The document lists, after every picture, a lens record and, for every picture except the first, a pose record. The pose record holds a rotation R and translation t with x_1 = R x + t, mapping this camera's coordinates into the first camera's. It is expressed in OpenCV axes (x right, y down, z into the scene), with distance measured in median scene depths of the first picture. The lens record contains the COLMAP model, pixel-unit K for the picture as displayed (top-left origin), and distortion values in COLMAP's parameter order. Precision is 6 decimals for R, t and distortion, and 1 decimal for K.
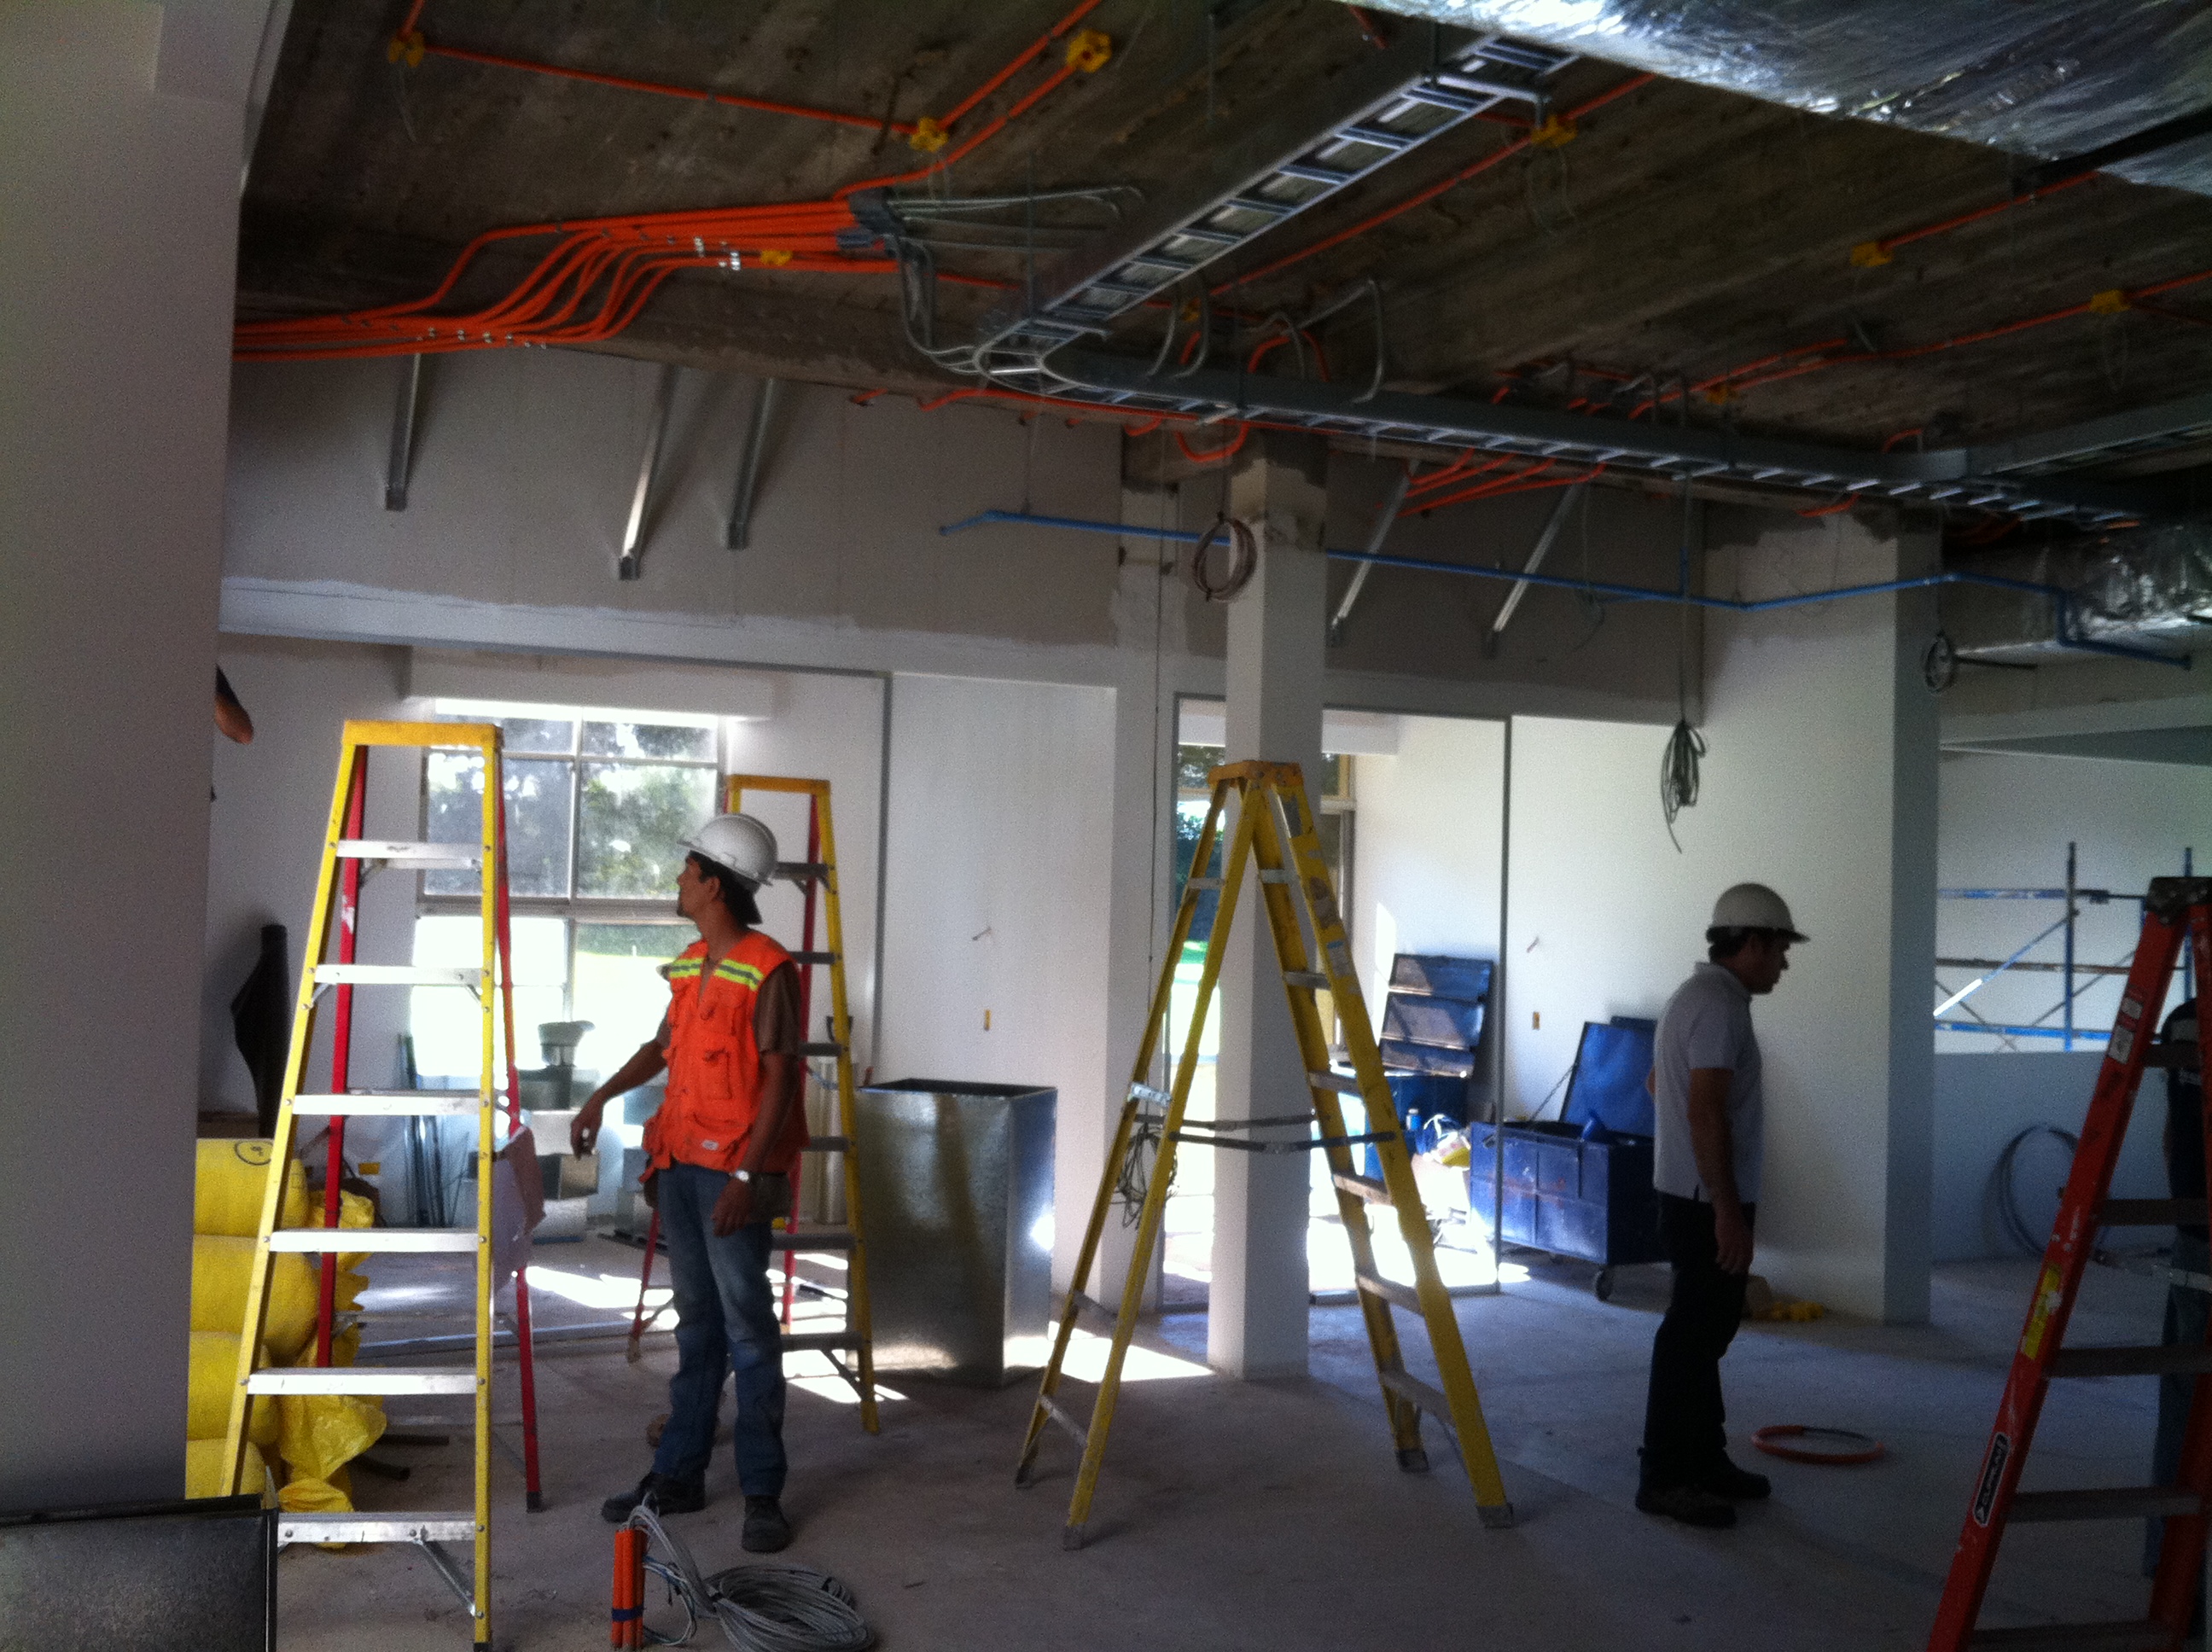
lens RADIAL K [[2187.7, 0, 1110.1], [0, 2187.7, 824.6], [0, 0, 1]] dist [-0.029132, 0.000000]
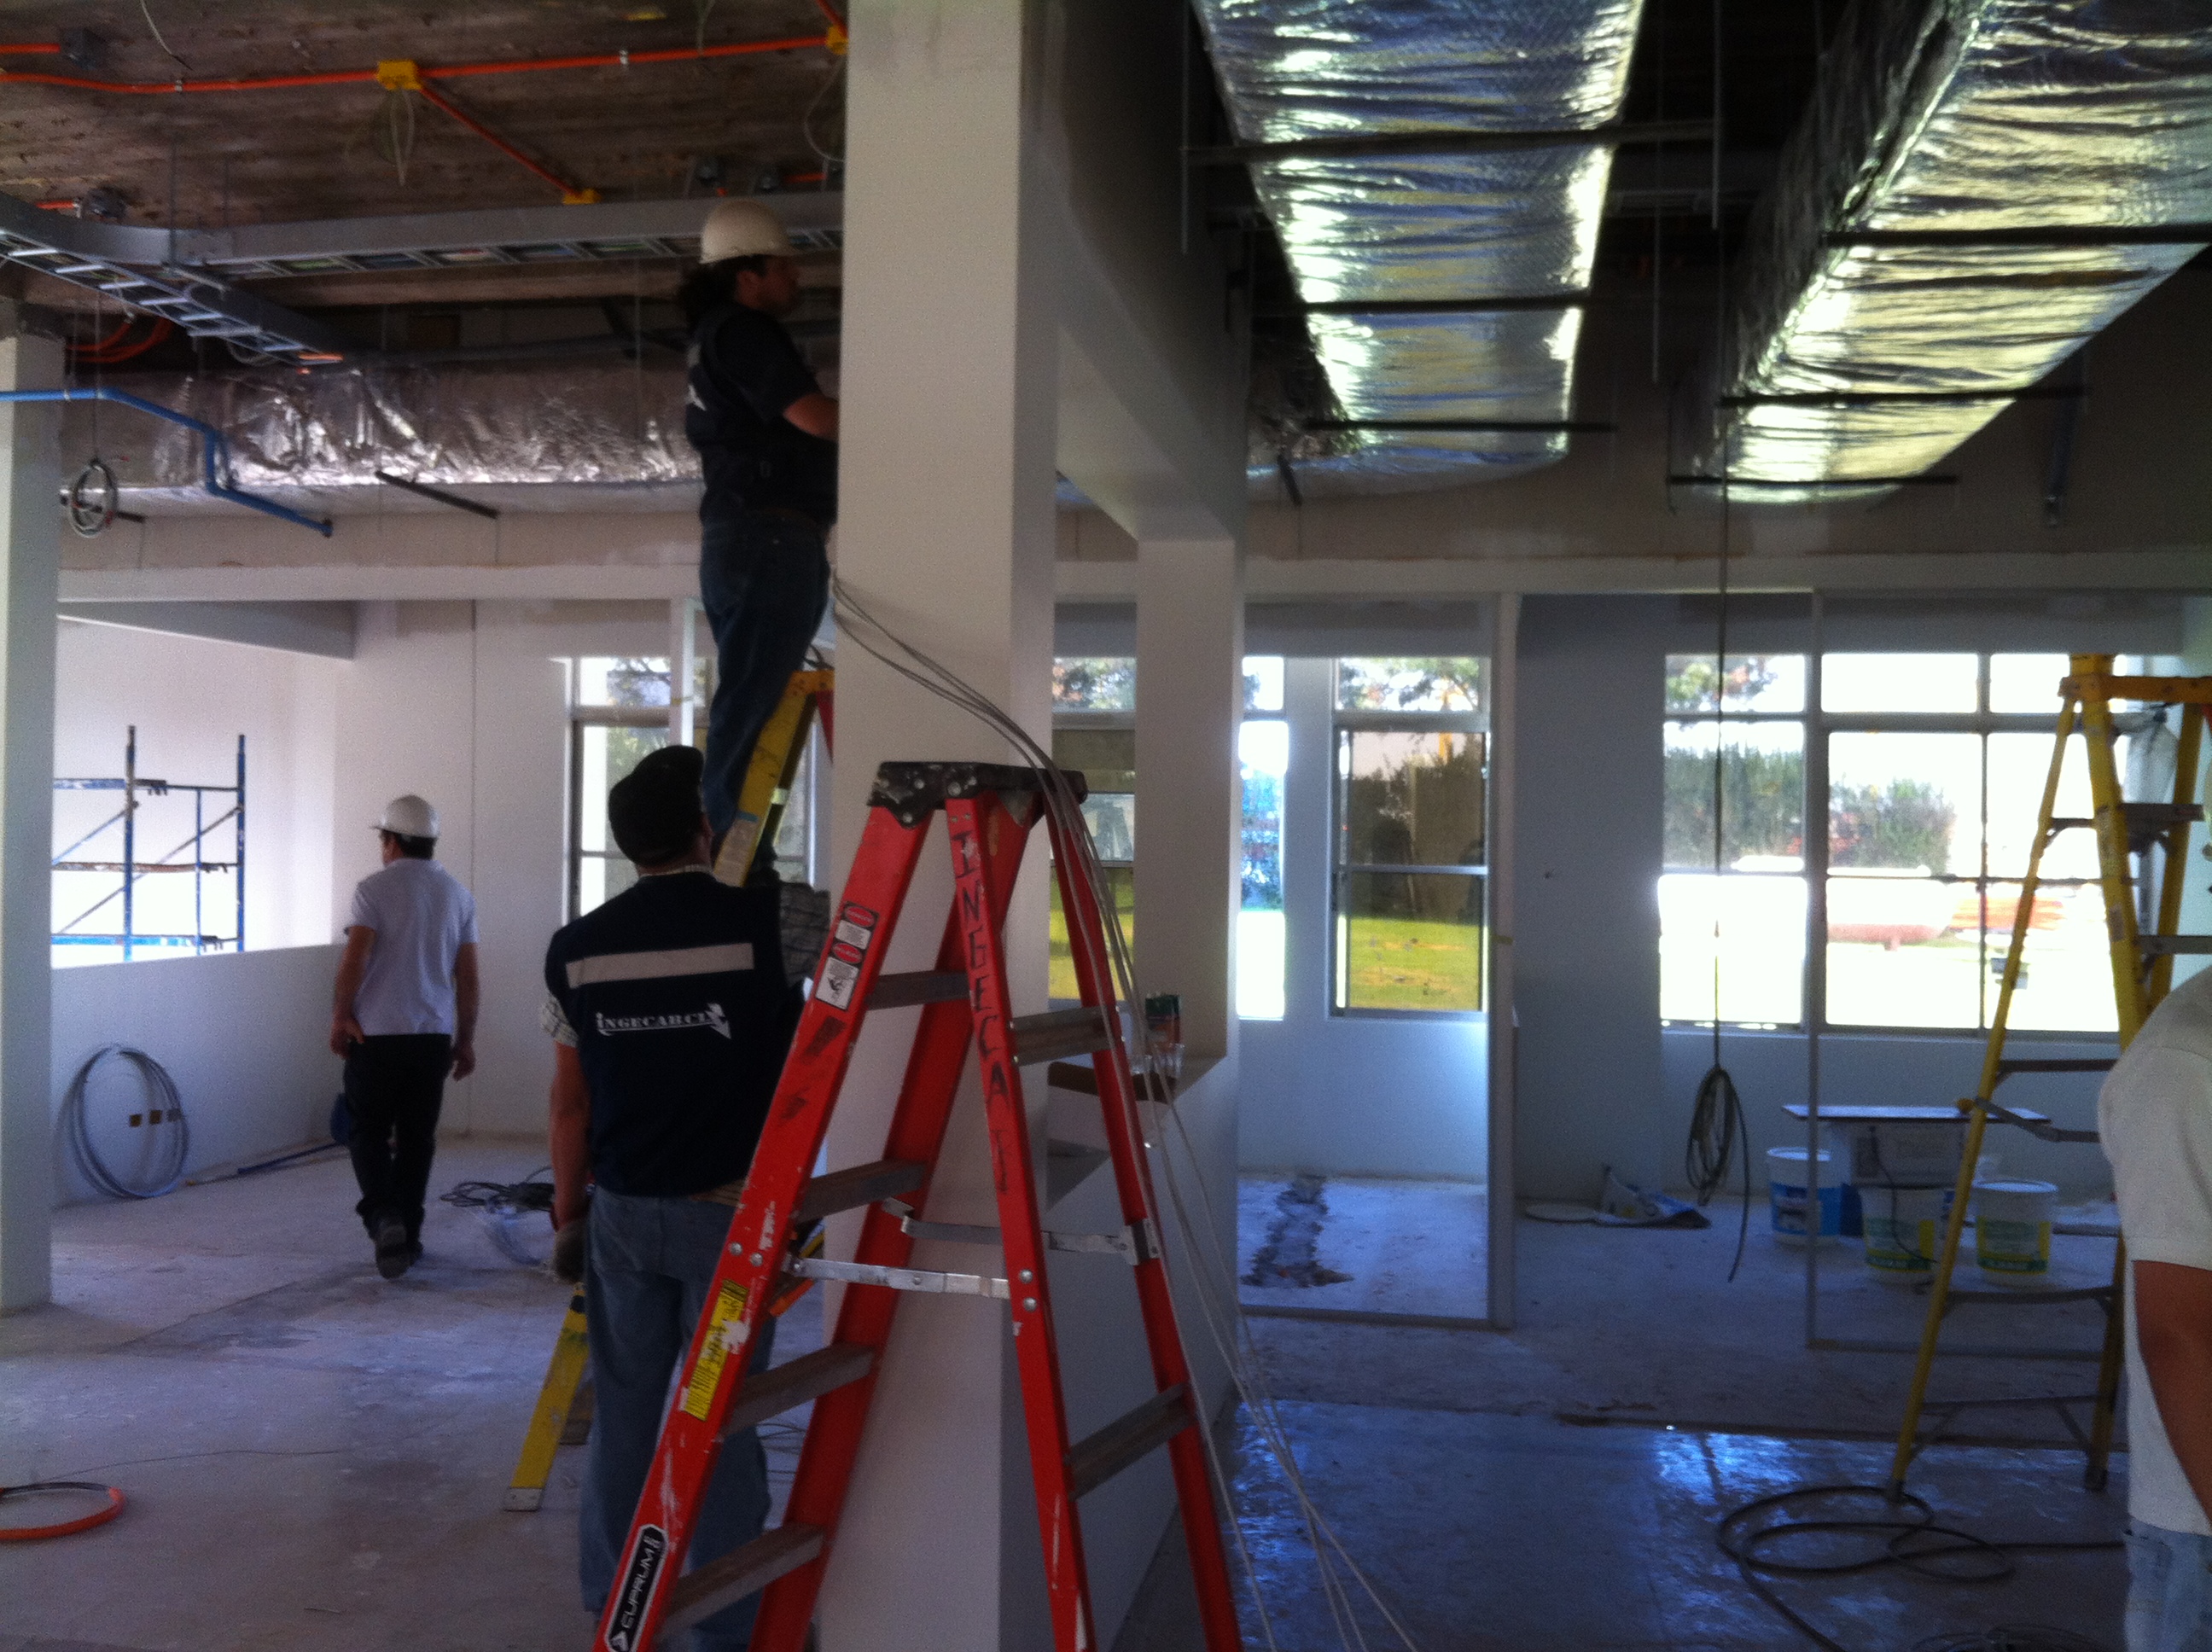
lens RADIAL K [[2187.7, 0, 1098.3], [0, 2187.7, 823.8], [0, 0, 1]] dist [-0.029132, 0.000000]
pose [[0.607040, -0.011459, 0.794589, -0.033612], [-0.028287, 0.998951, 0.036016, 0.007059], [-0.794168, -0.044339, 0.606078, 0.203393]]
